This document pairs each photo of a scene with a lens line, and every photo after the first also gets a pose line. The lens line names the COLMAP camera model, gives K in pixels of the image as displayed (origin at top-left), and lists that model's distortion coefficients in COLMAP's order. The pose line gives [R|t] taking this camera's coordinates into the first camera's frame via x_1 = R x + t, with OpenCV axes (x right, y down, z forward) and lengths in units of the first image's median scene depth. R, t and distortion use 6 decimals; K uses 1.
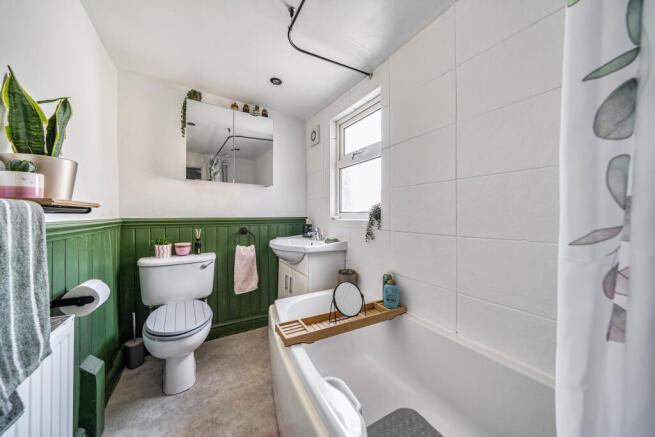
lens RADIAL K [[224.7, 0, 326.2], [0, 224.7, 216.2], [0, 0, 1]] dist [-0.002167, -0.000134]
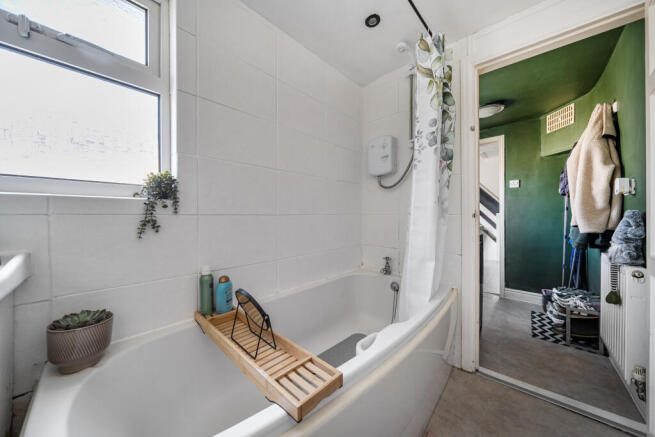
lens RADIAL K [[224.7, 0, 326.2], [0, 224.7, 216.2], [0, 0, 1]] dist [-0.002167, -0.000134]
pose [[-0.271760, -0.006580, 0.962342, -0.532200], [-0.003256, 0.999977, 0.005918, 0.065372], [-0.962359, -0.001526, -0.271776, 0.826824]]
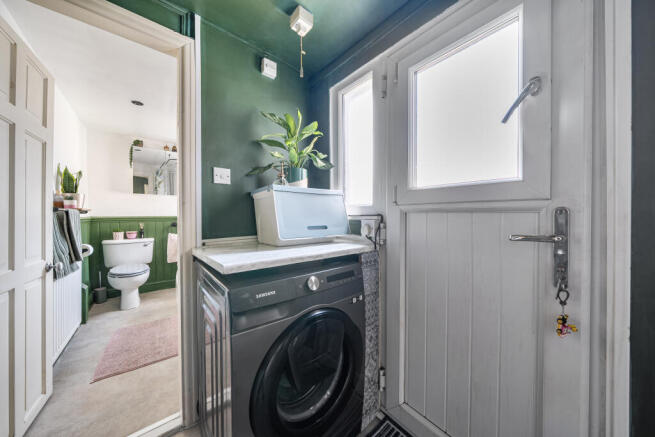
lens RADIAL K [[221.5, 0, 327.5], [0, 221.5, 218.5], [0, 0, 1]] dist [0.000128, -0.000009]
pose [[0.988255, -0.004030, 0.152763, 0.557310], [0.002397, 0.999938, 0.010873, 0.009188], [-0.152798, -0.010379, 0.988203, -0.858999]]
